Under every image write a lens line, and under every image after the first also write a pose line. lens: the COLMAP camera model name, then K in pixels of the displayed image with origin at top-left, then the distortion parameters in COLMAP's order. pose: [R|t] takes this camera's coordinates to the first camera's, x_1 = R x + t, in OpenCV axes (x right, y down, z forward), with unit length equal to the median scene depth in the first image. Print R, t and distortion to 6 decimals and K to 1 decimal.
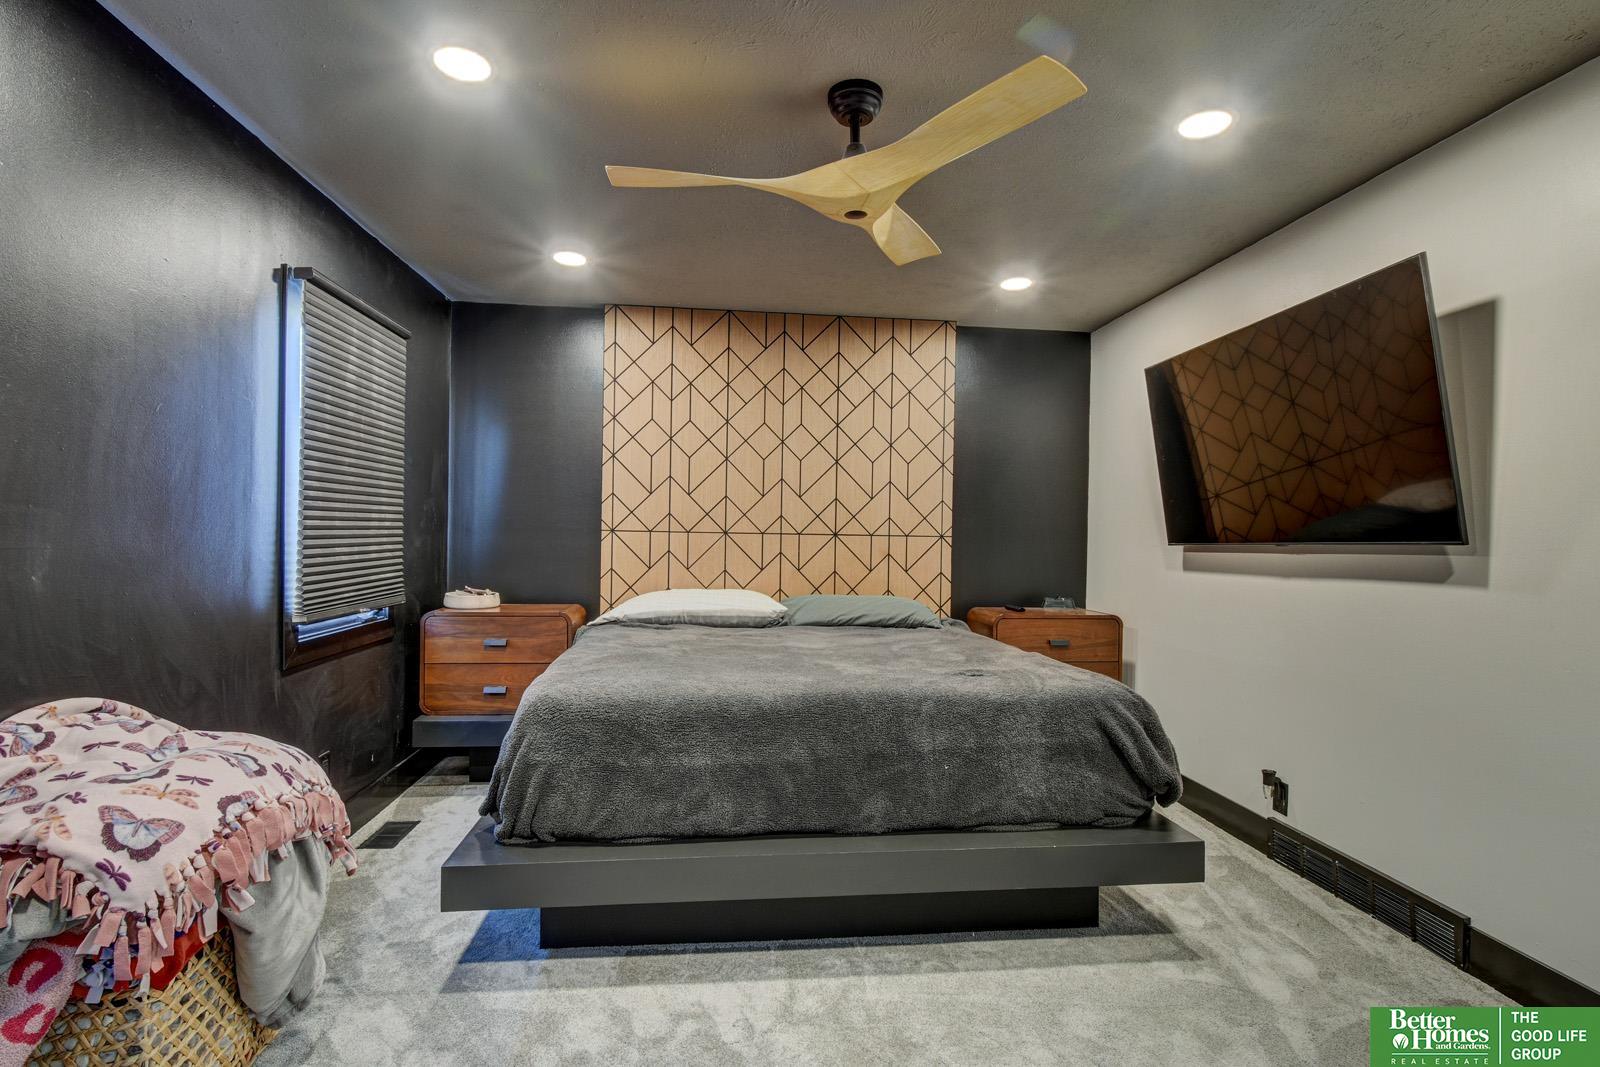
lens RADIAL K [[780.6, 0, 800.1], [0, 780.6, 533.9], [0, 0, 1]] dist [-0.004460, -0.003288]
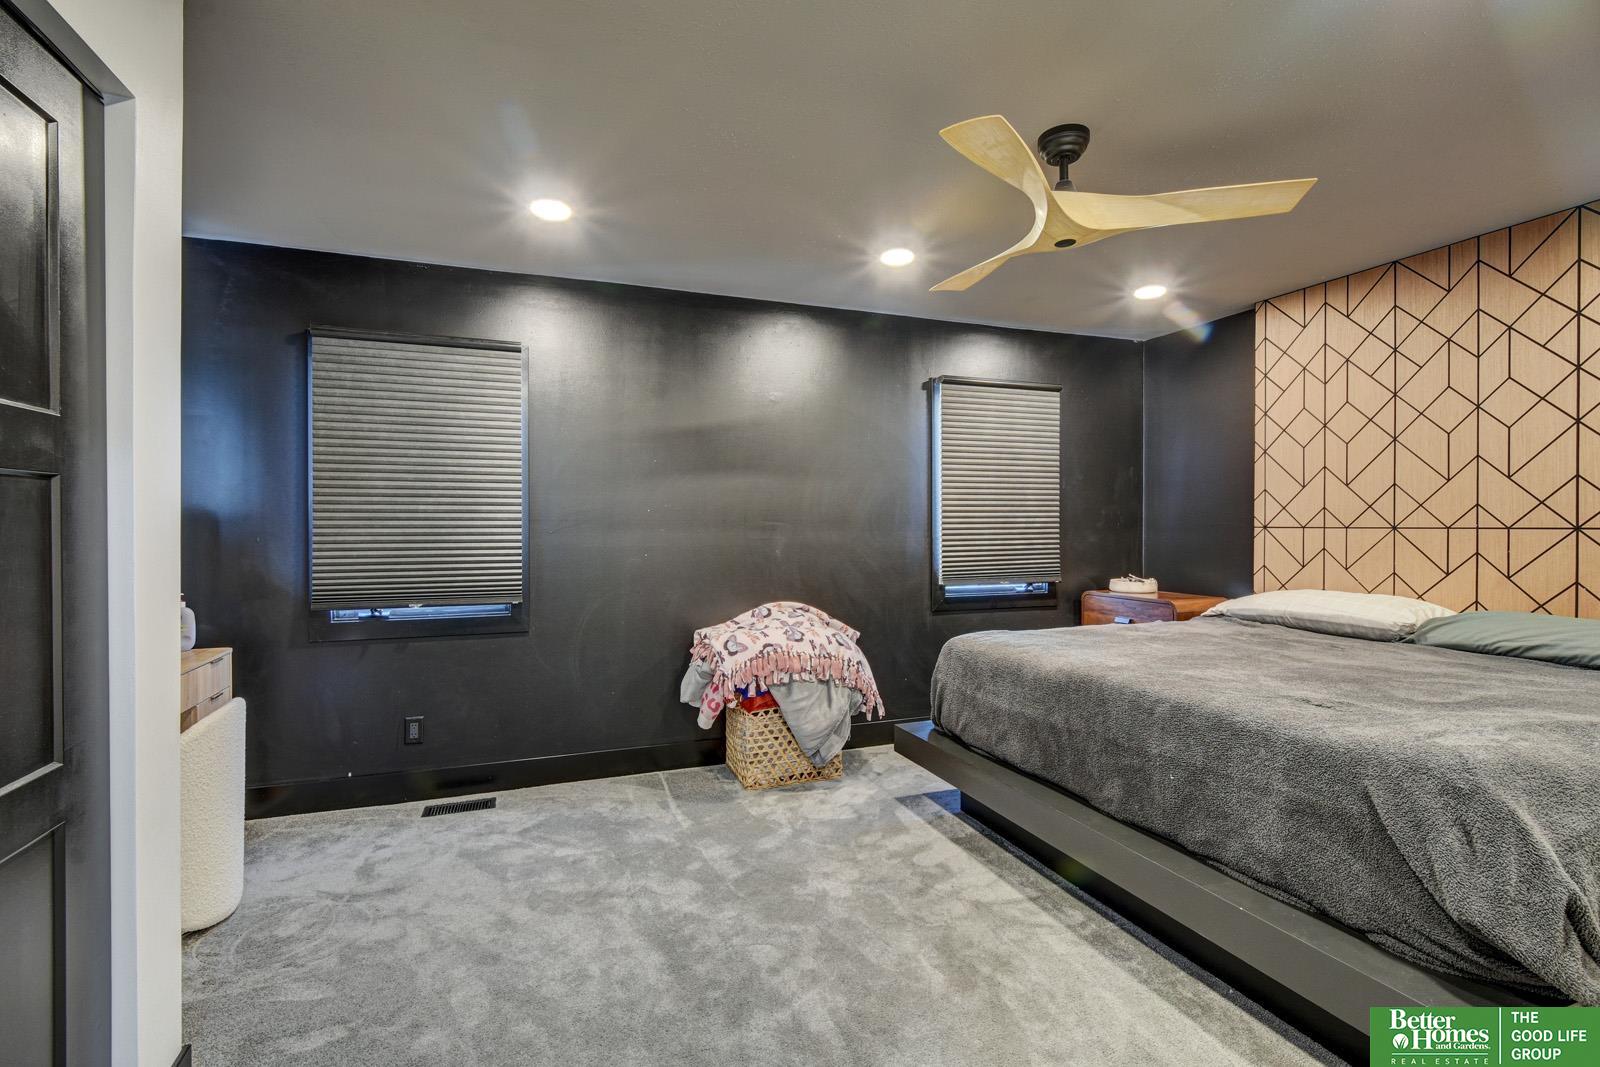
lens RADIAL K [[731.8, 0, 803.3], [0, 731.8, 531.3], [0, 0, 1]] dist [0.003438, -0.005438]
pose [[0.241176, -0.010000, -0.970430, 0.524548], [0.005202, 0.999946, -0.009011, 0.006087], [0.970468, -0.002875, 0.241215, 0.203177]]
